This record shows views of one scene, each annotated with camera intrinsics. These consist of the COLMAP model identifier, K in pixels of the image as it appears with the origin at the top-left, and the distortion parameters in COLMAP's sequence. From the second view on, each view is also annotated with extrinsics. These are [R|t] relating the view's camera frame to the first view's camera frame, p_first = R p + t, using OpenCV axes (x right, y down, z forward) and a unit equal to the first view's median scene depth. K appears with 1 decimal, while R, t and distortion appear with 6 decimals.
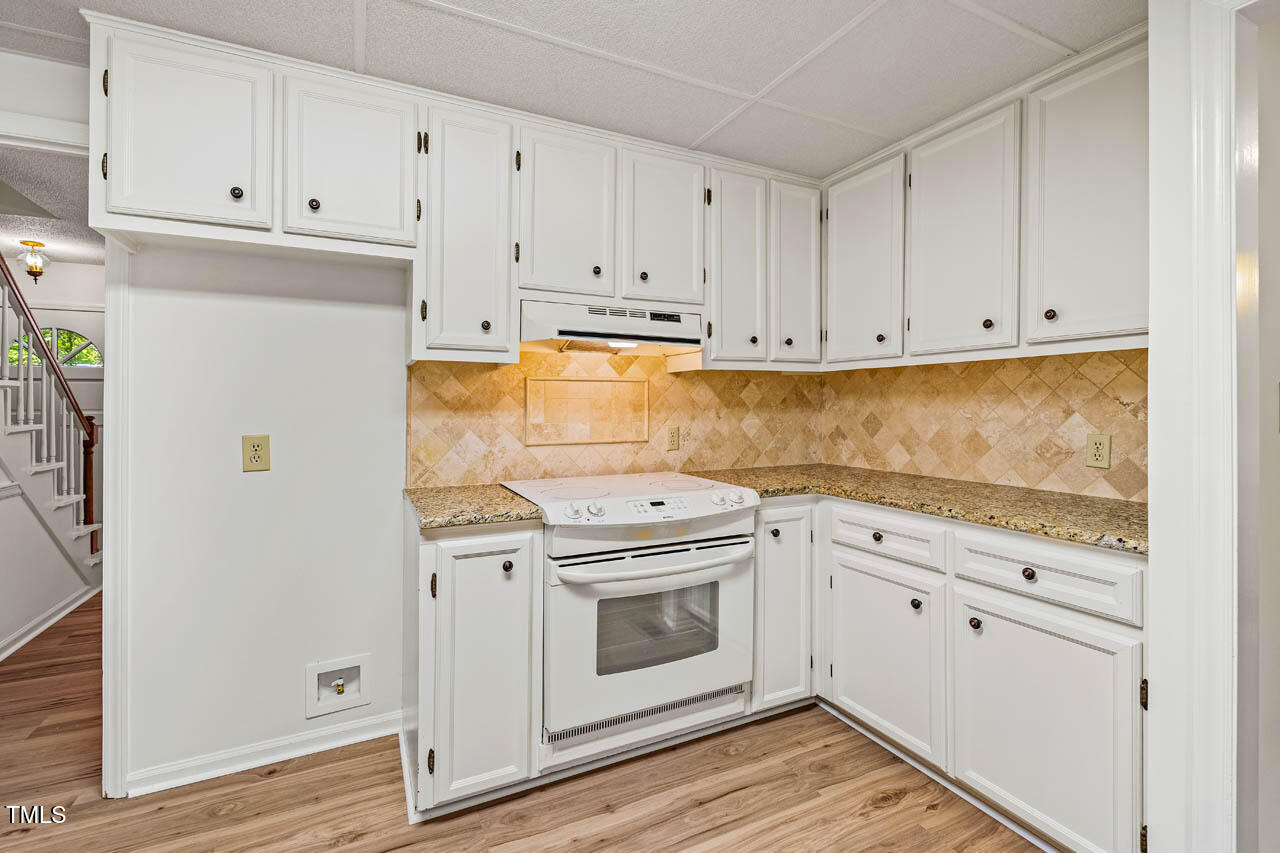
lens RADIAL K [[579.0, 0, 629.8], [0, 579.0, 403.9], [0, 0, 1]] dist [-0.000083, 0.000321]
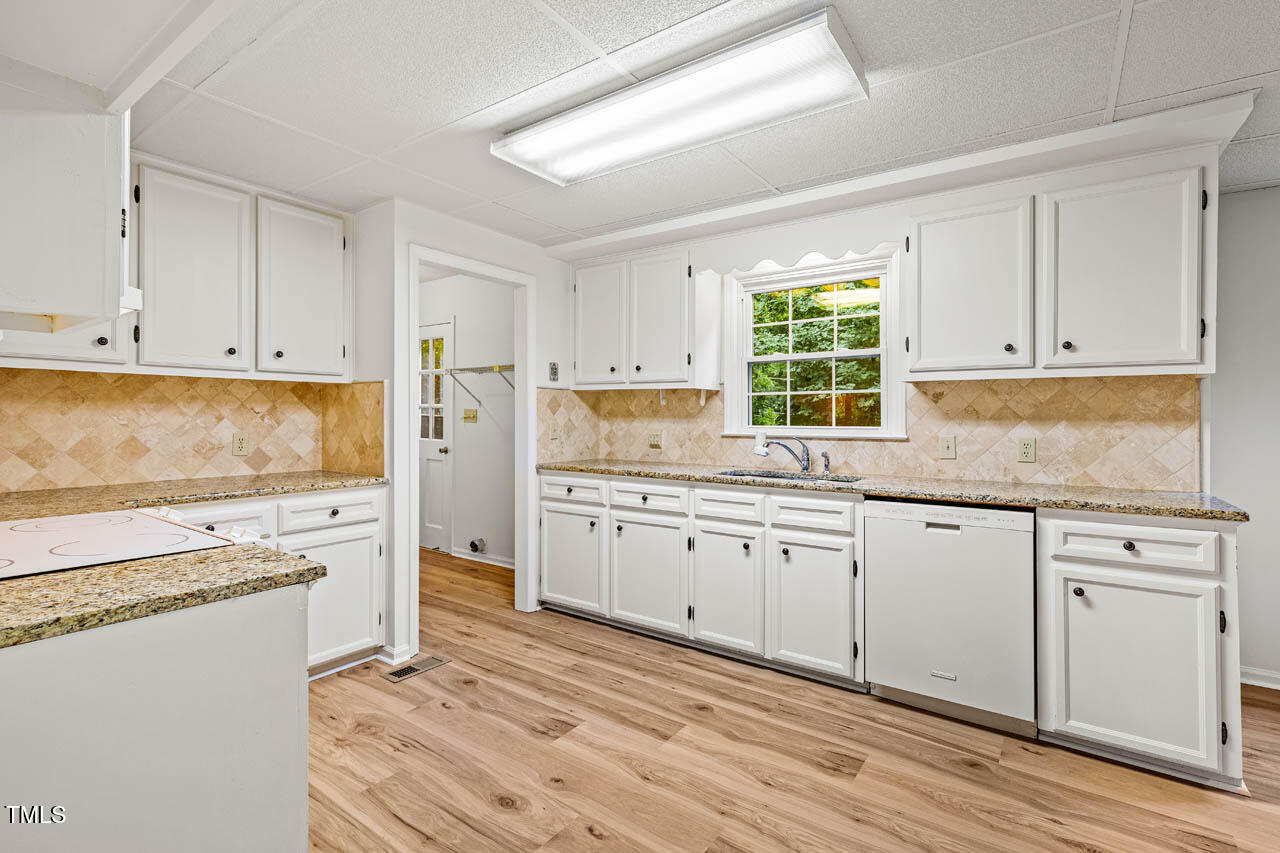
lens RADIAL K [[579.0, 0, 639.0], [0, 579.0, 435.2], [0, 0, 1]] dist [-0.000083, 0.000321]
pose [[-0.470016, -0.033050, 0.882039, -0.866644], [-0.008279, 0.999420, 0.033036, 0.000769], [-0.882619, 0.008225, -0.470017, 0.711444]]
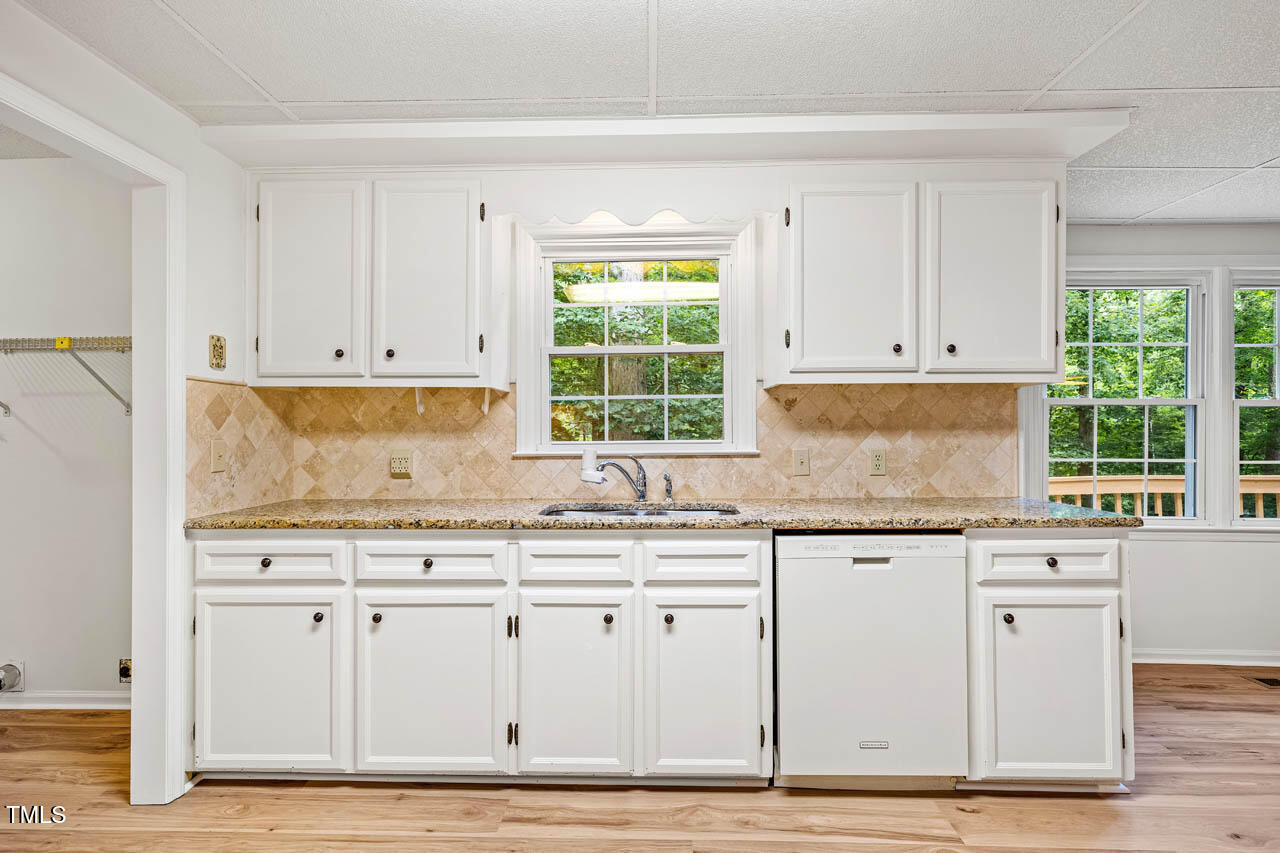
lens RADIAL K [[610.1, 0, 627.0], [0, 610.1, 430.8], [0, 0, 1]] dist [0.000773, 0.000111]
pose [[-0.878953, 0.001679, 0.476905, -0.345816], [0.001837, 0.999998, -0.000136, 0.003773], [-0.476904, 0.000757, -0.878955, 0.695844]]
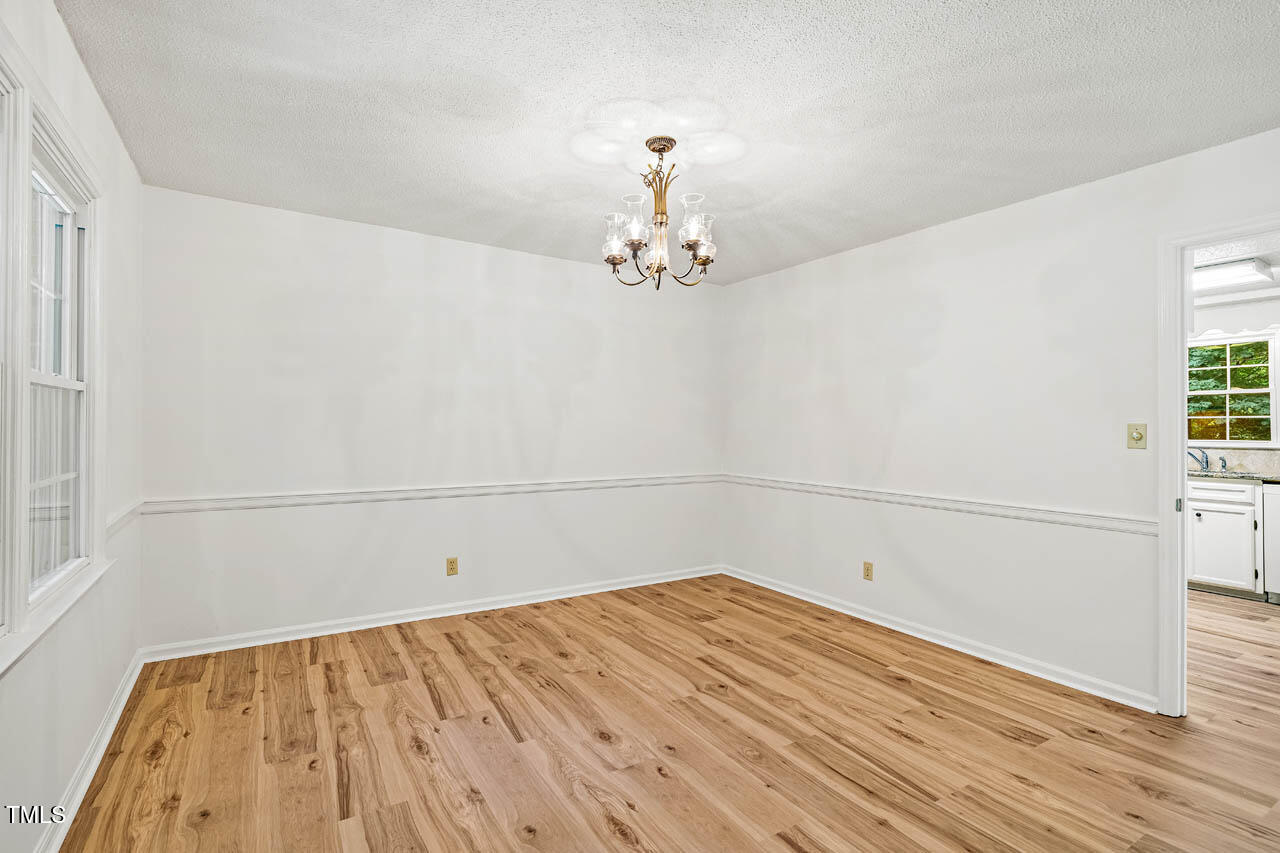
lens RADIAL K [[610.1, 0, 634.5], [0, 610.1, 430.6], [0, 0, 1]] dist [0.000773, 0.000111]
pose [[-0.113189, -0.004412, 0.993564, -1.786015], [-0.017096, 0.999851, 0.002492, 0.017707], [-0.993426, -0.016704, -0.113247, 1.999557]]
